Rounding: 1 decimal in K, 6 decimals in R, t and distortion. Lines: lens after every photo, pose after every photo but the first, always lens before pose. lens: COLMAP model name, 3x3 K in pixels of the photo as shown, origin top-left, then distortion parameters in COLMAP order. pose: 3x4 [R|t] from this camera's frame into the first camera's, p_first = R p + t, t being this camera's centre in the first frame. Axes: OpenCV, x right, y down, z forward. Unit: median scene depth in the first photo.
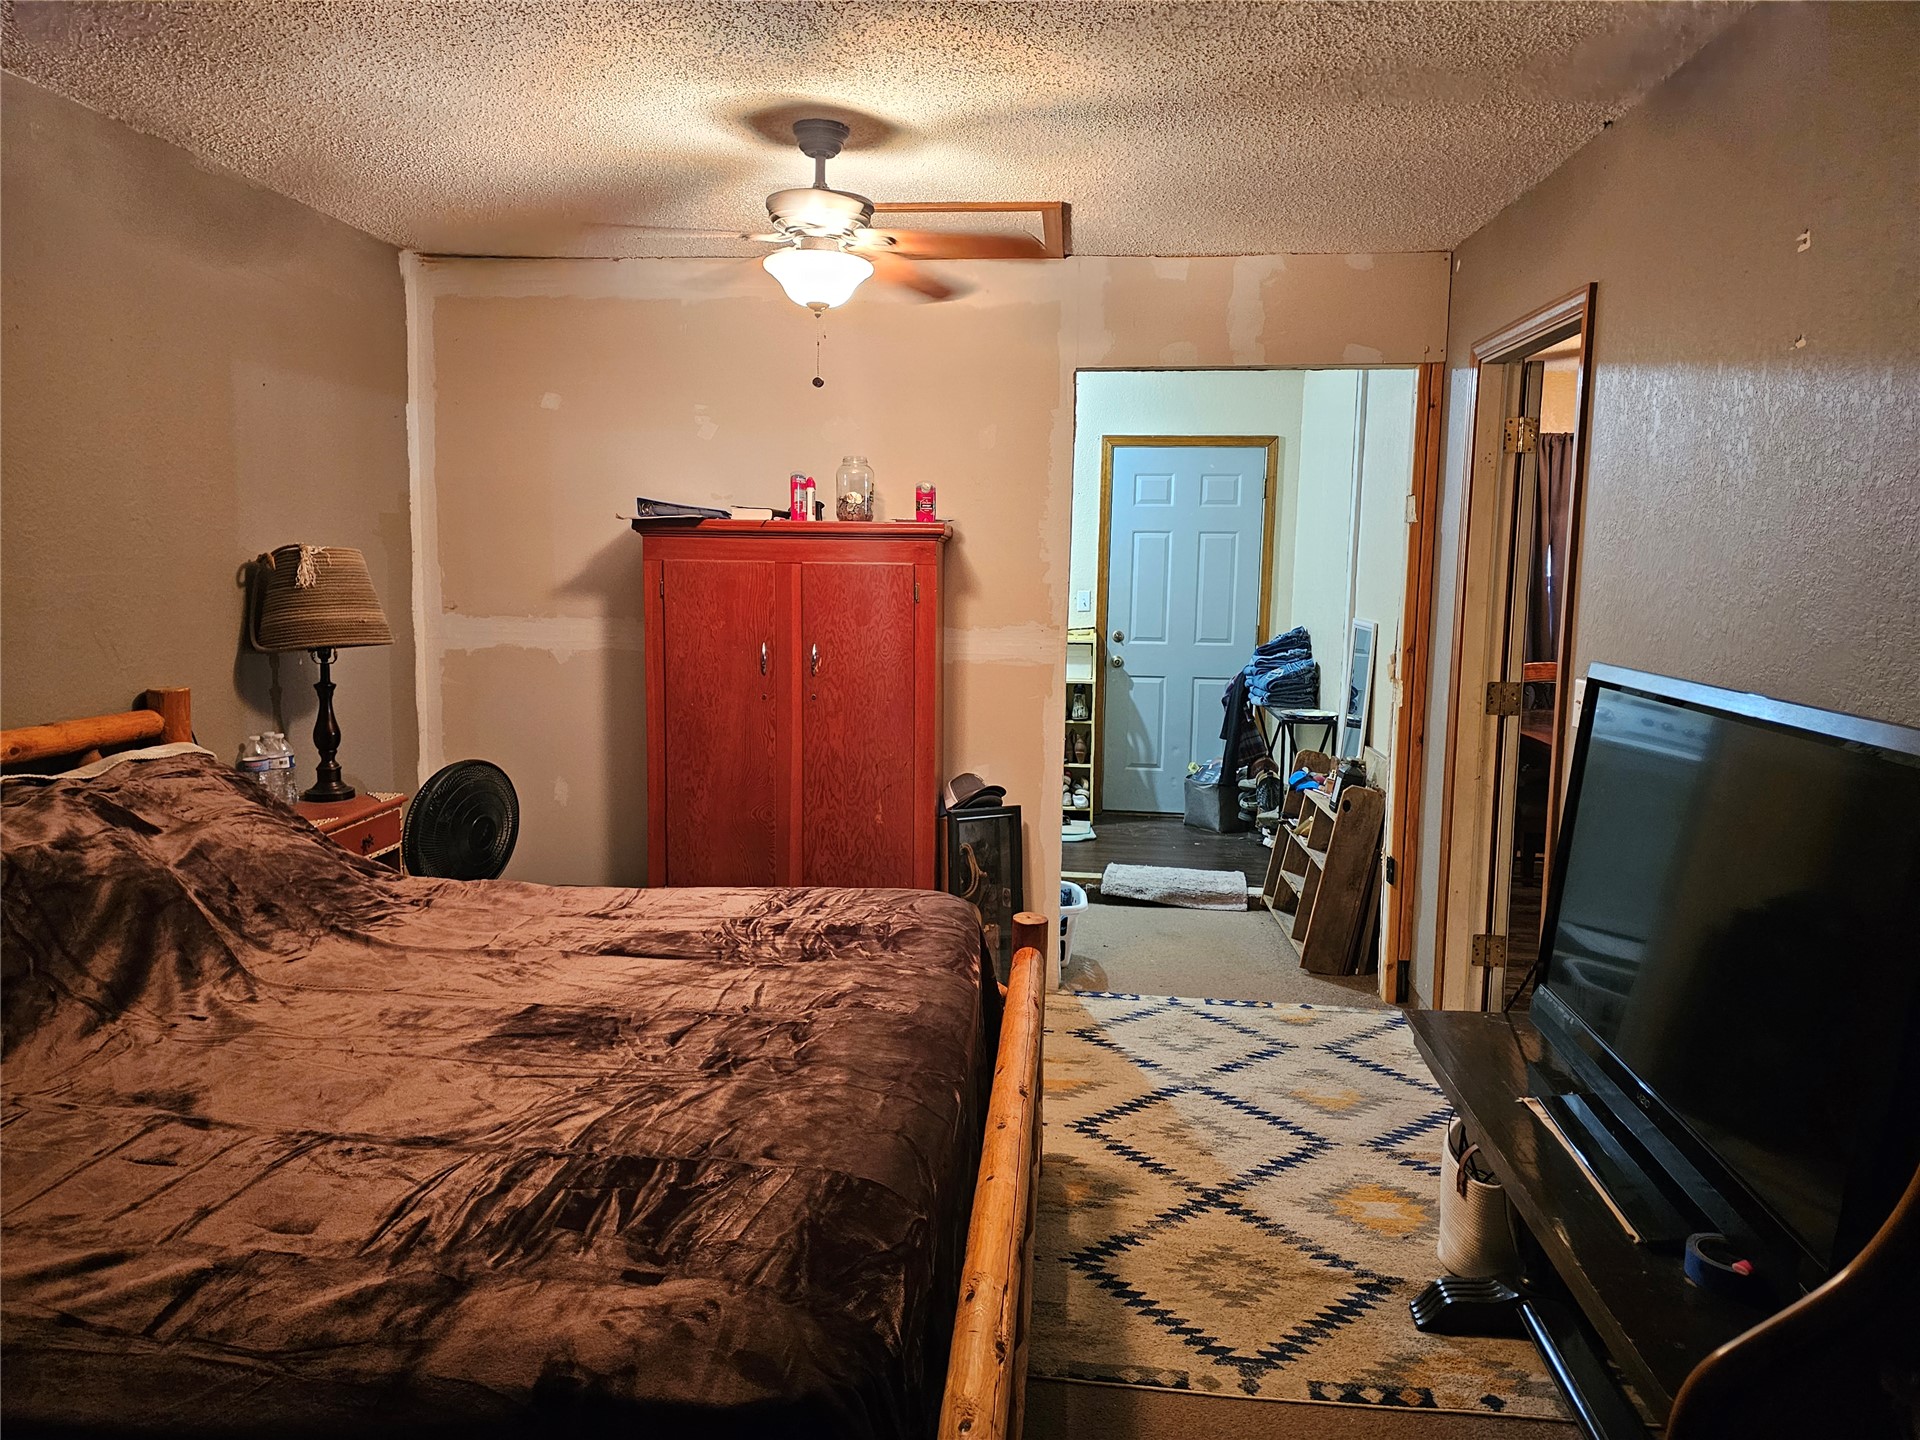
lens RADIAL K [[1327.9, 0, 960.0], [0, 1327.9, 720.0], [0, 0, 1]] dist [0.035579, -0.050944]
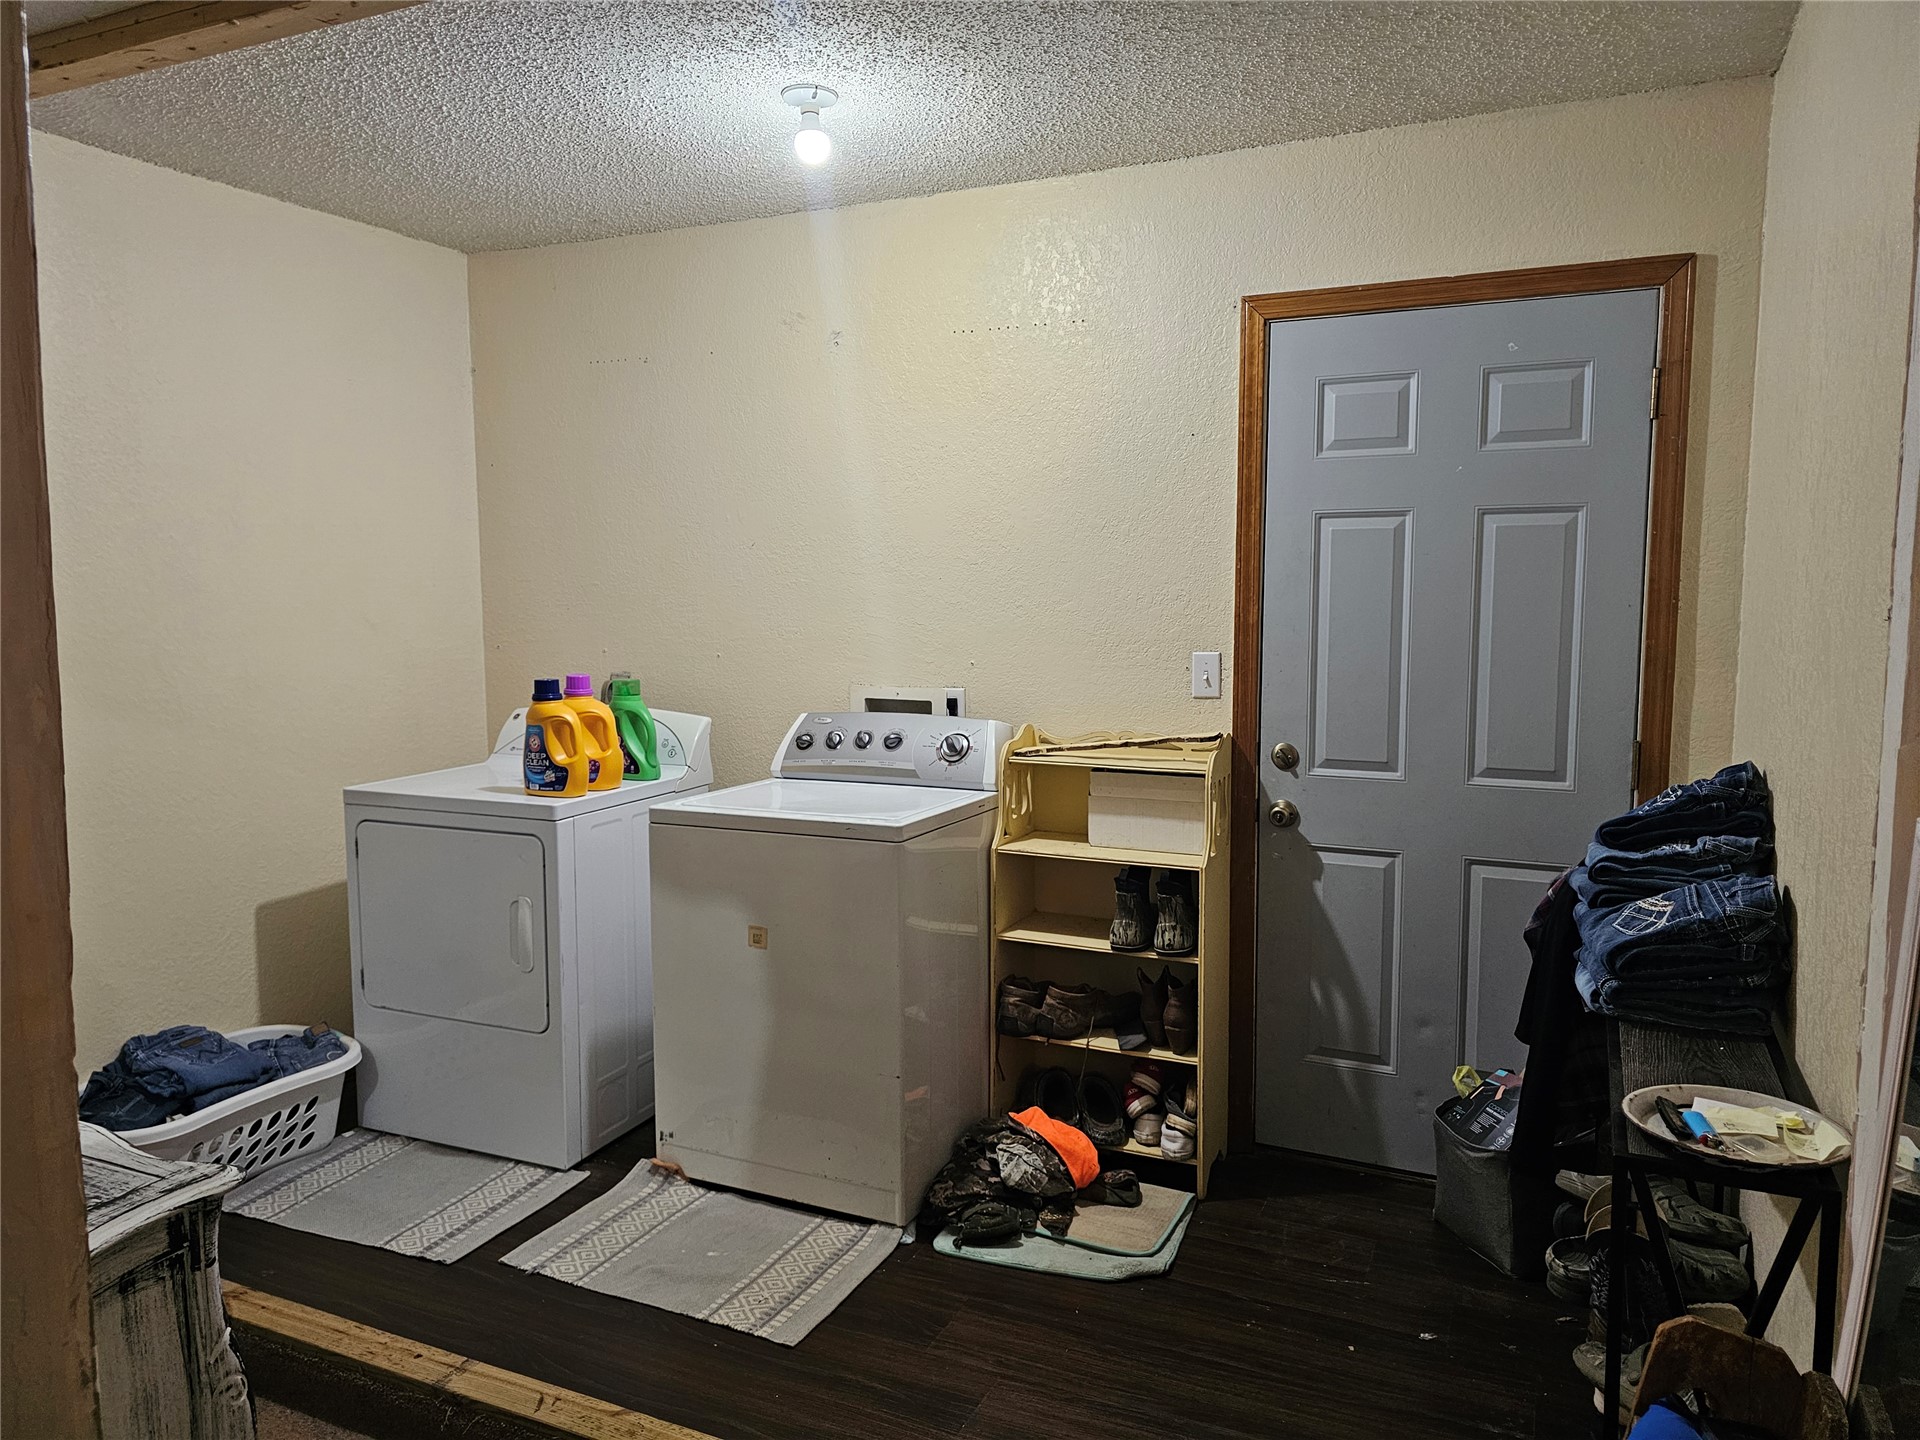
lens RADIAL K [[1327.9, 0, 960.0], [0, 1327.9, 720.0], [0, 0, 1]] dist [0.035579, -0.050944]
pose [[0.944342, 0.015011, -0.328623, 0.165897], [-0.023648, 0.999472, -0.022303, -0.064503], [0.328115, 0.028833, 0.944198, 0.565411]]
